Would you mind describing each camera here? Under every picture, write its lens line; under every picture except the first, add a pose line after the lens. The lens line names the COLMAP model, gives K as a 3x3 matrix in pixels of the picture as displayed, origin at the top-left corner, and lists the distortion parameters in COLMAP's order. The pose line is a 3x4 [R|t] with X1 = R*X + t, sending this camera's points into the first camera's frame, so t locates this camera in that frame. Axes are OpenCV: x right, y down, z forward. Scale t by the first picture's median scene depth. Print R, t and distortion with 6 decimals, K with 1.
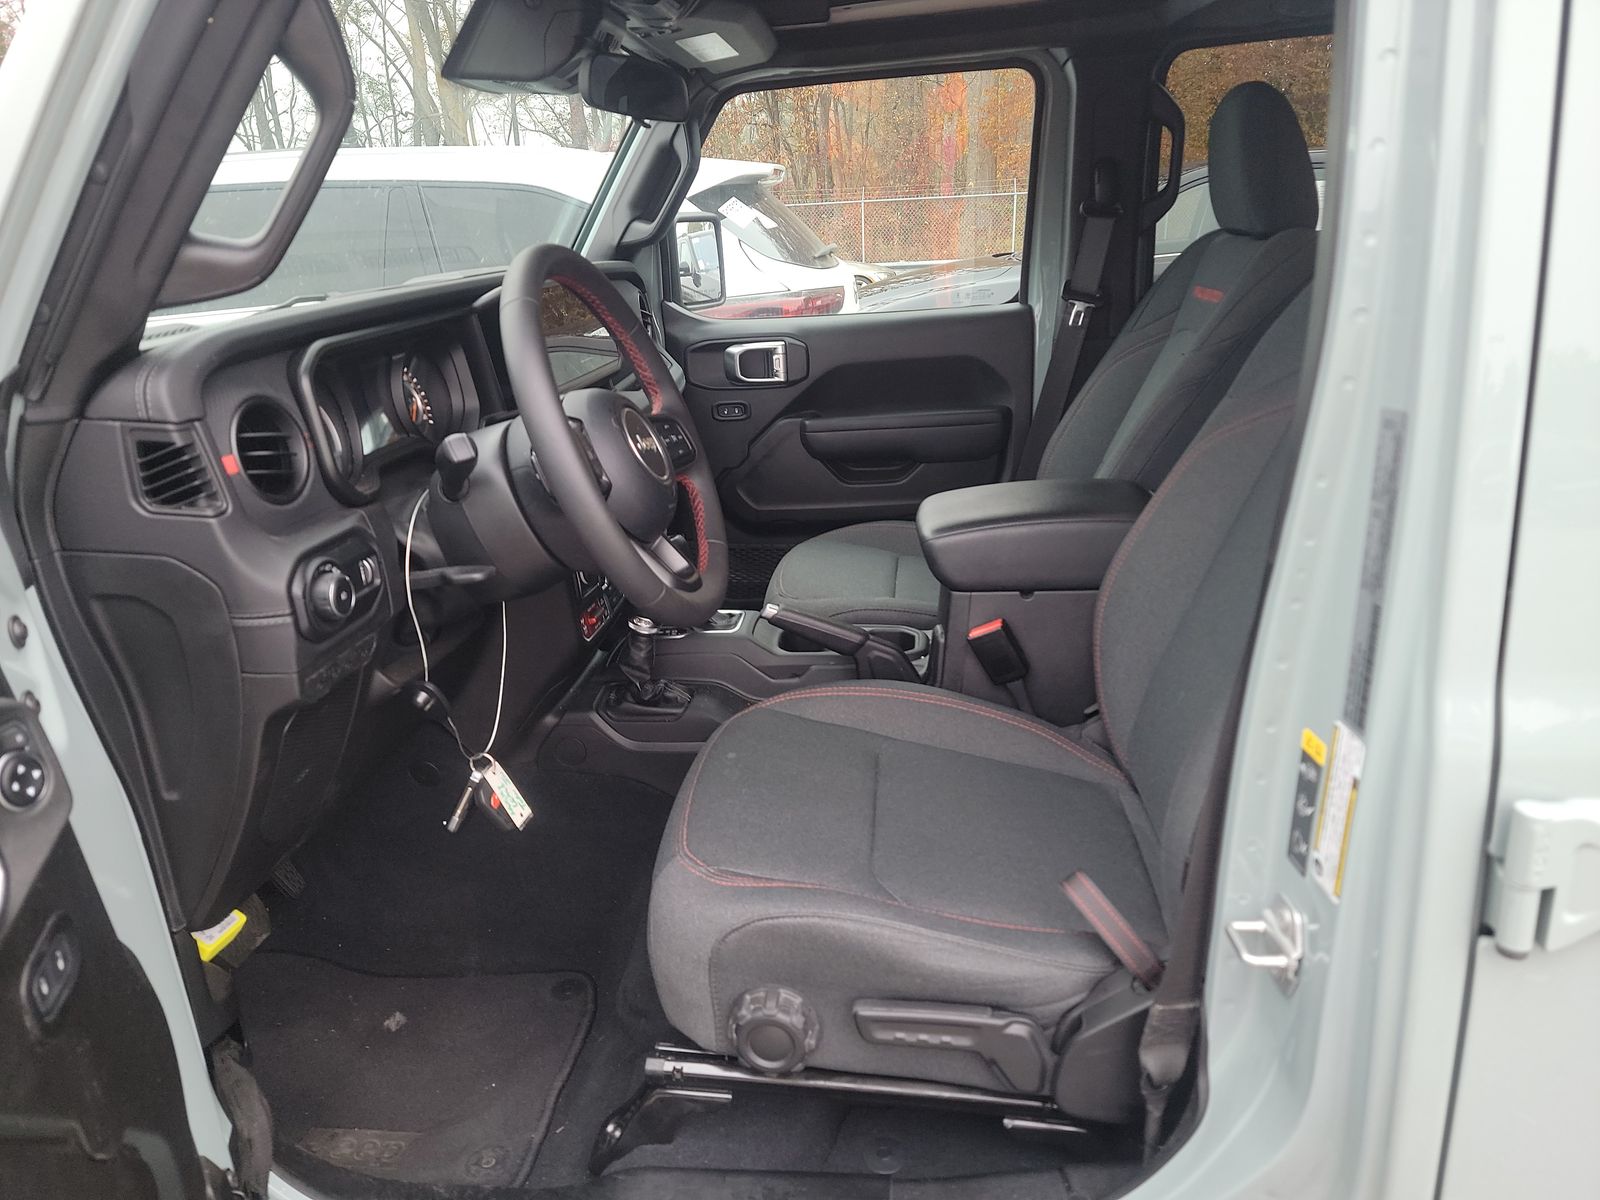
lens RADIAL K [[1143.1, 0, 814.6], [0, 1143.1, 584.1], [0, 0, 1]] dist [0.051481, -0.040939]
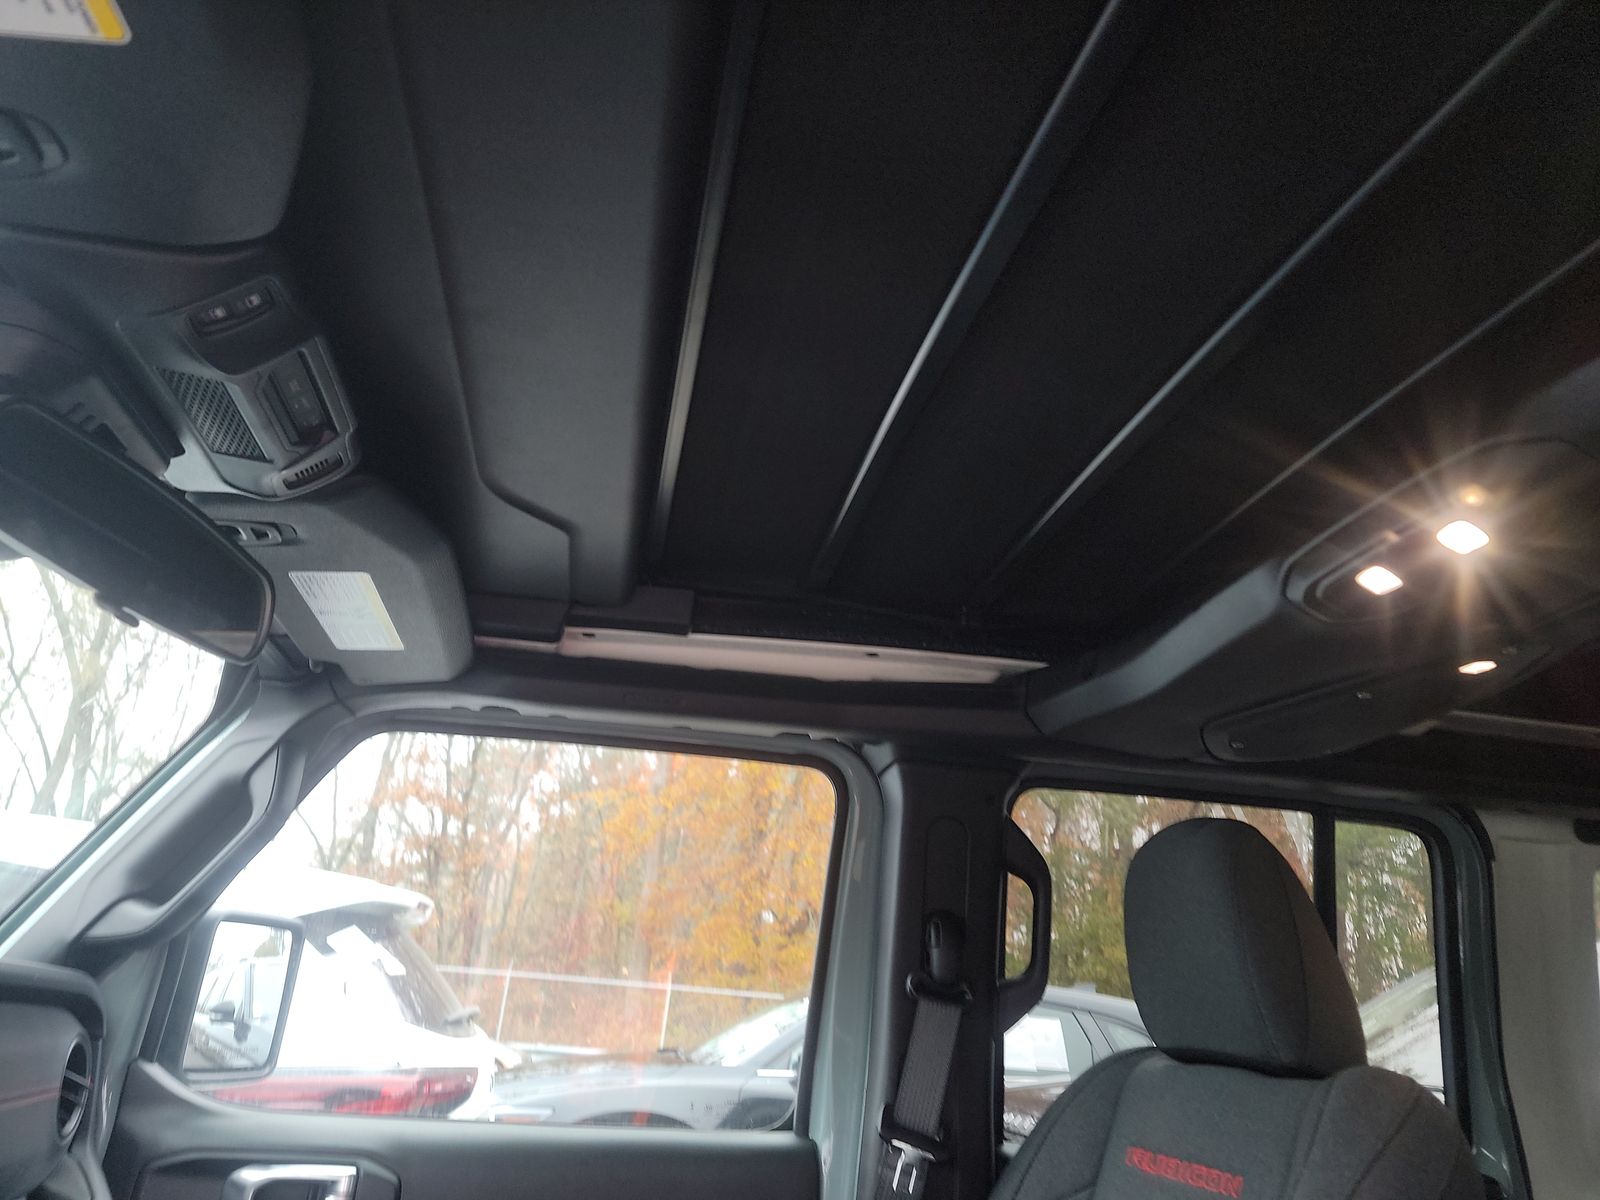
lens RADIAL K [[1143.1, 0, 814.6], [0, 1143.1, 584.1], [0, 0, 1]] dist [0.051481, -0.040939]
pose [[0.950581, 0.213329, 0.225579, -0.003918], [-0.029057, 0.784497, -0.619452, -0.098783], [-0.309113, 0.582284, 0.751927, 0.383360]]
